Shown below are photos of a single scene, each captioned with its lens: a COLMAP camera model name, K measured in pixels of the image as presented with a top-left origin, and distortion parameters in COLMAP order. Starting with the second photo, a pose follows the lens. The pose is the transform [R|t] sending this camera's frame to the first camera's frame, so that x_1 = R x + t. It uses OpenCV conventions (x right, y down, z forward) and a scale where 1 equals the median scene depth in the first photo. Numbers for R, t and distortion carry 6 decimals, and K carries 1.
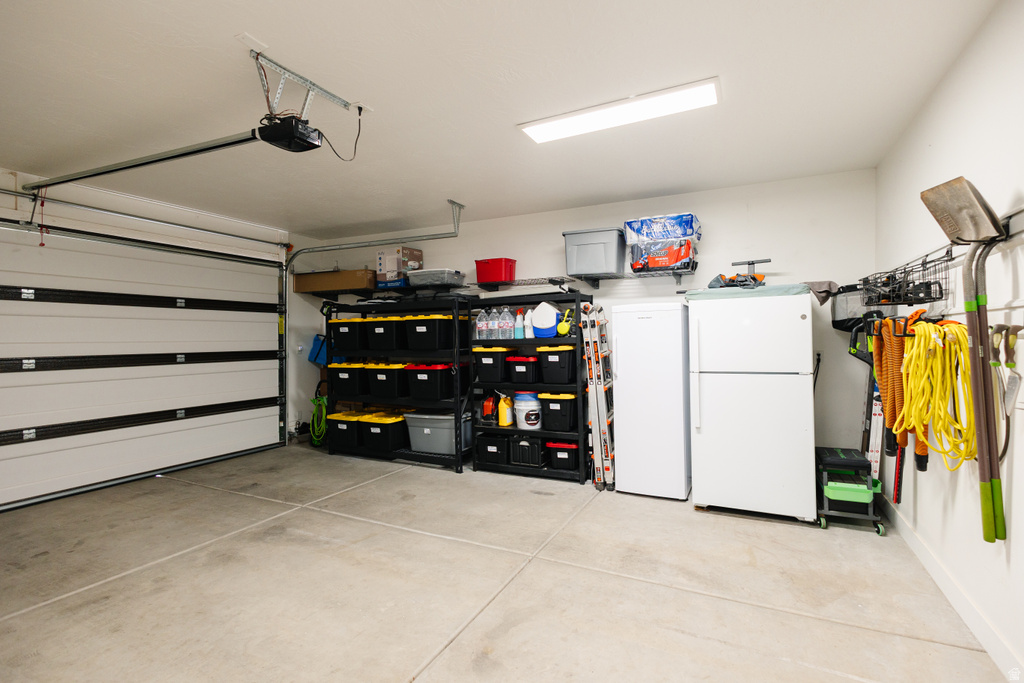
lens RADIAL K [[469.4, 0, 522.4], [0, 469.4, 341.5], [0, 0, 1]] dist [0.011452, -0.002305]
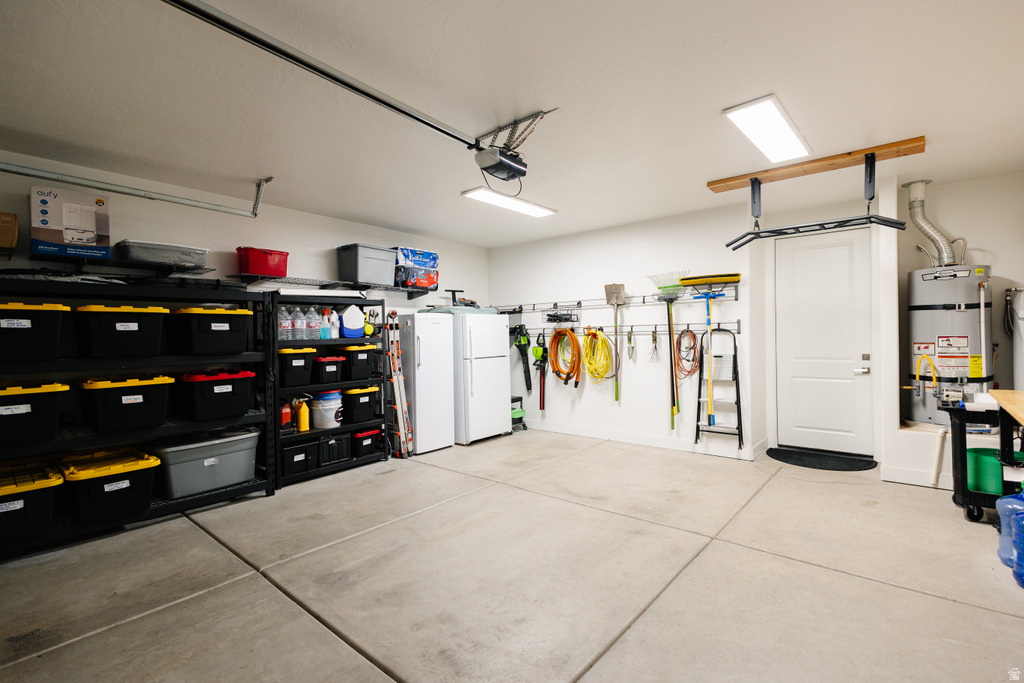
lens RADIAL K [[469.4, 0, 510.0], [0, 469.4, 345.0], [0, 0, 1]] dist [0.011452, -0.002305]
pose [[0.243091, -0.011428, 0.969936, -0.969325], [0.020458, 0.999769, 0.006653, 0.008964], [-0.969788, 0.018225, 0.243268, 0.408315]]
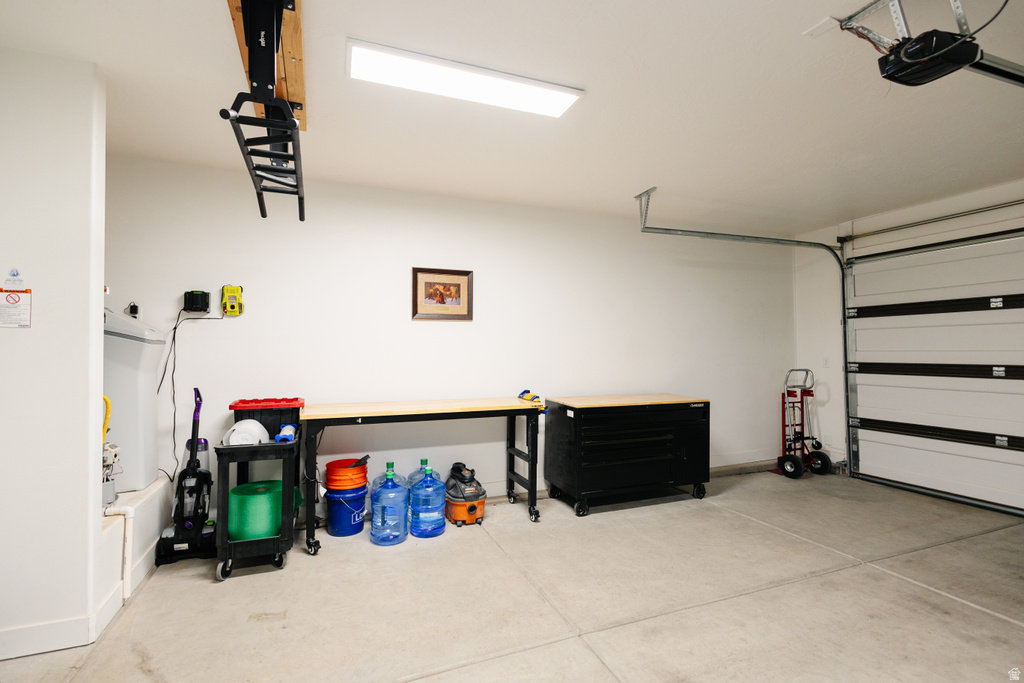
lens RADIAL K [[469.4, 0, 504.9], [0, 469.4, 331.8], [0, 0, 1]] dist [0.011452, -0.002305]
pose [[-0.662266, -0.014558, -0.749127, 0.277803], [0.002188, 0.999769, -0.021363, -0.011978], [0.749266, -0.015788, -0.662082, 0.581970]]
